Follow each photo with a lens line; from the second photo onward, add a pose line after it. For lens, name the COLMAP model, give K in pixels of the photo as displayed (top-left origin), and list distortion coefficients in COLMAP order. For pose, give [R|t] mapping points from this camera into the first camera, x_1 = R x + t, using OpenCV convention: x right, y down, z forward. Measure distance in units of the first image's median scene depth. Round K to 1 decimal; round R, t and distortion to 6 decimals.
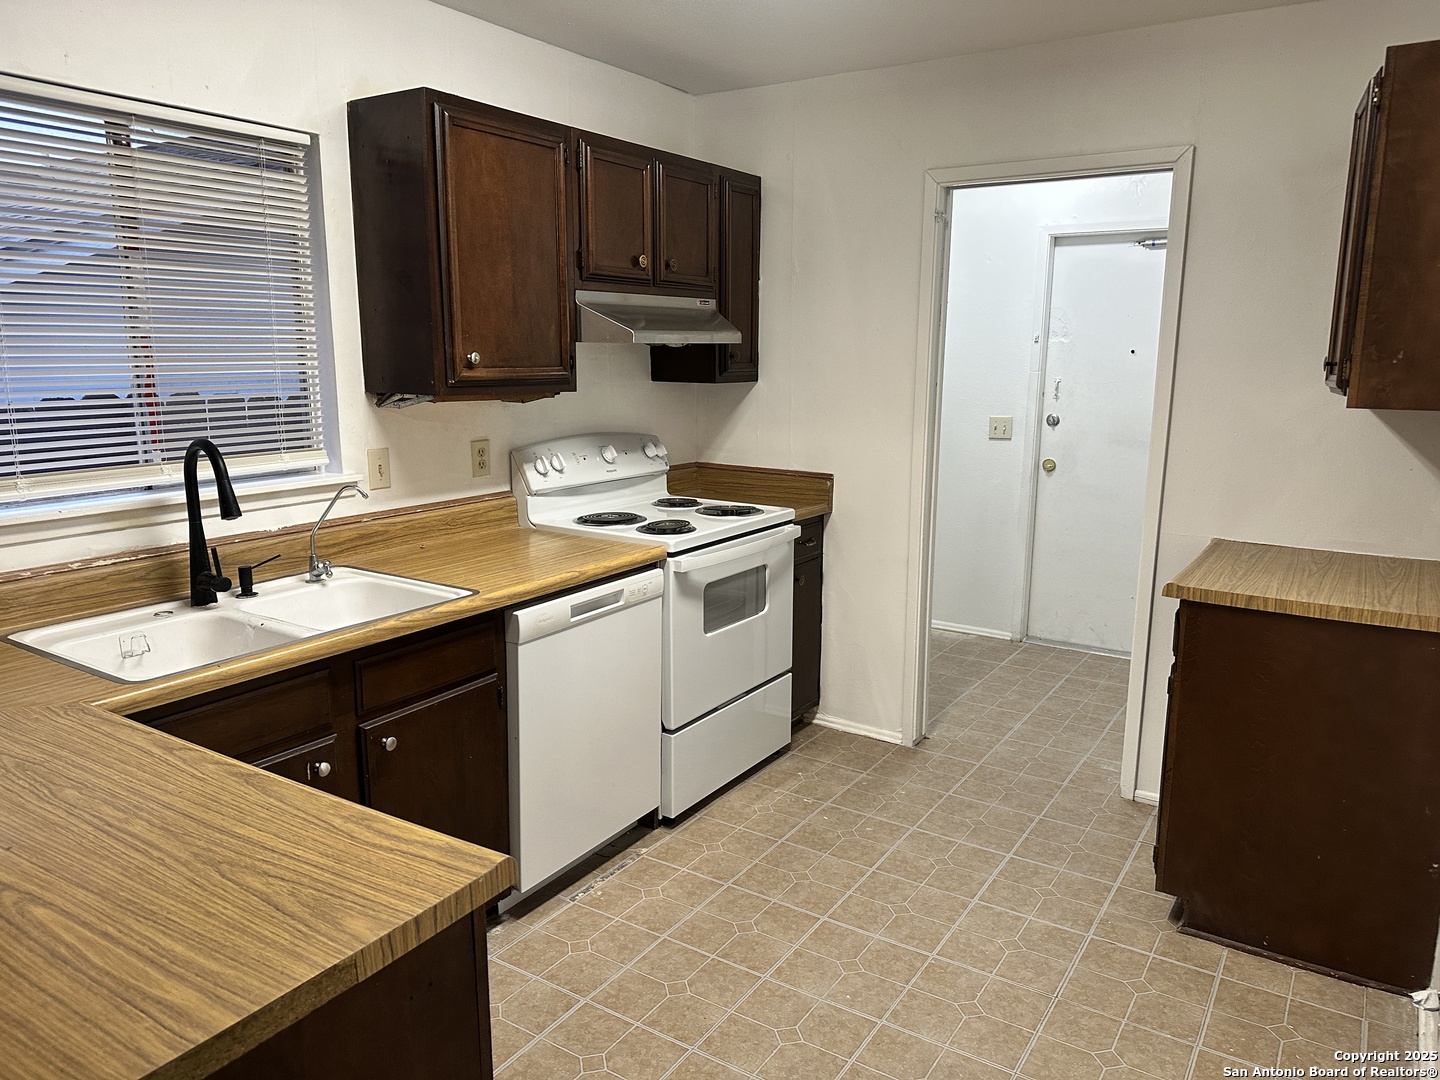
lens RADIAL K [[1008.8, 0, 733.9], [0, 1008.8, 546.7], [0, 0, 1]] dist [0.062024, -0.062249]
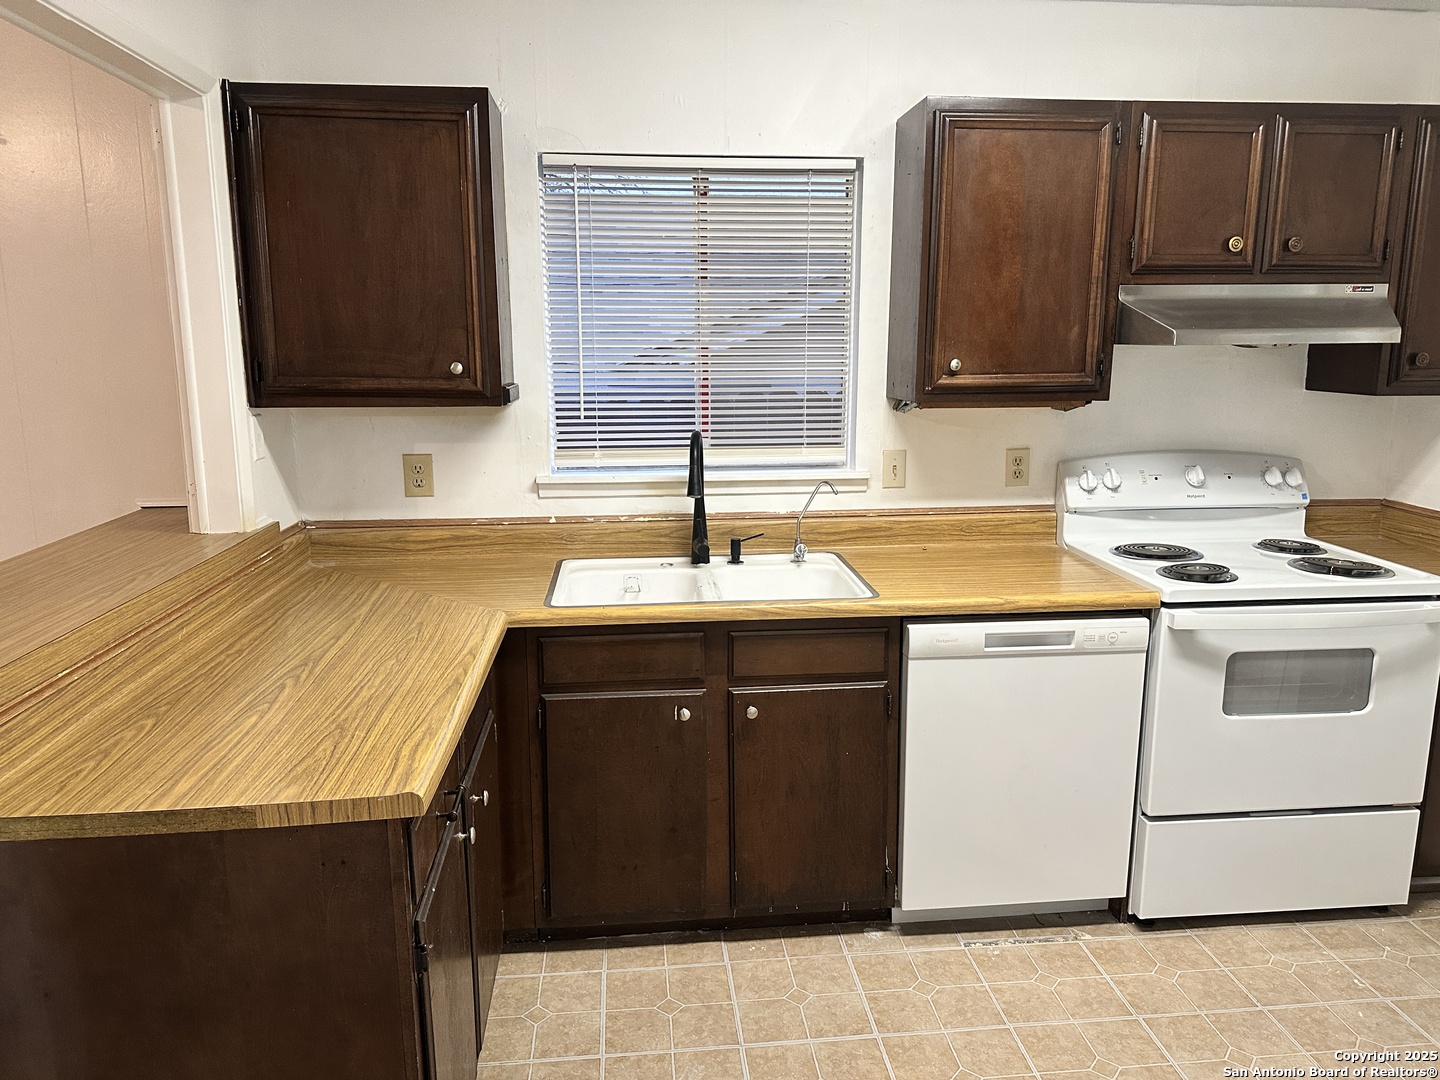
lens RADIAL K [[1008.8, 0, 724.1], [0, 1008.8, 542.8], [0, 0, 1]] dist [0.062024, -0.062249]
pose [[0.618184, 0.149479, -0.771690, 0.392452], [-0.146905, 0.986424, 0.073391, -0.056234], [0.772184, 0.067996, 0.631750, 0.224329]]
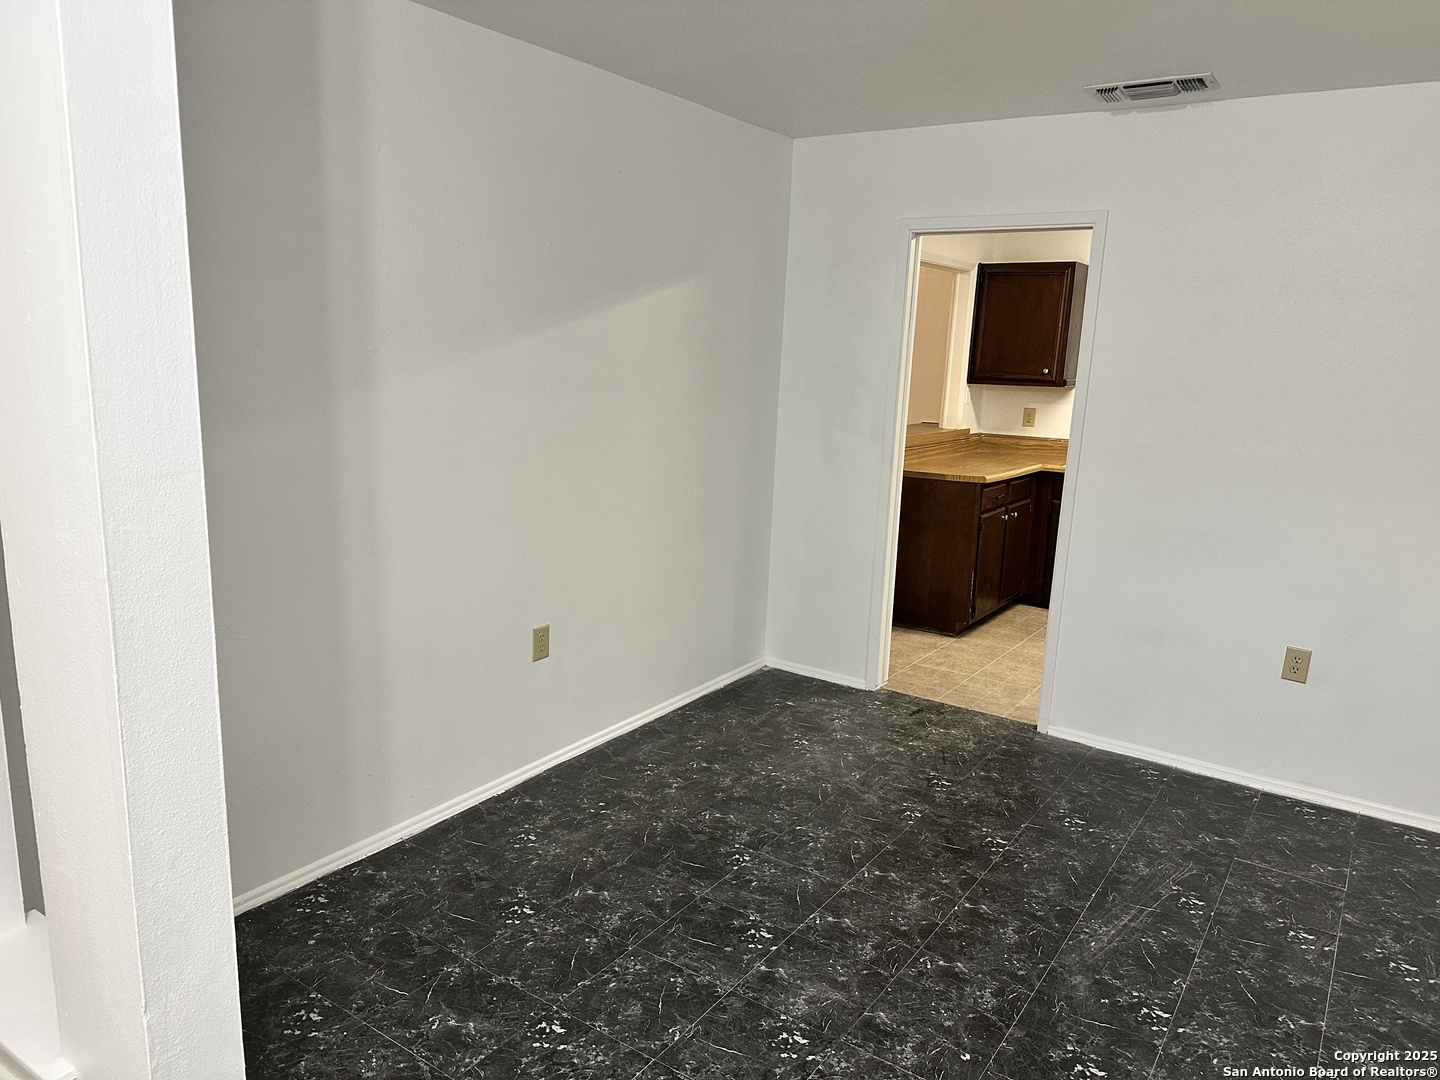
lens RADIAL K [[1008.8, 0, 718.2], [0, 1008.8, 544.2], [0, 0, 1]] dist [0.062024, -0.062249]
pose [[-0.028420, 0.183189, -0.982667, 1.938371], [-0.225310, 0.956592, 0.184845, 0.010558], [0.973872, 0.226658, 0.014088, -0.073713]]
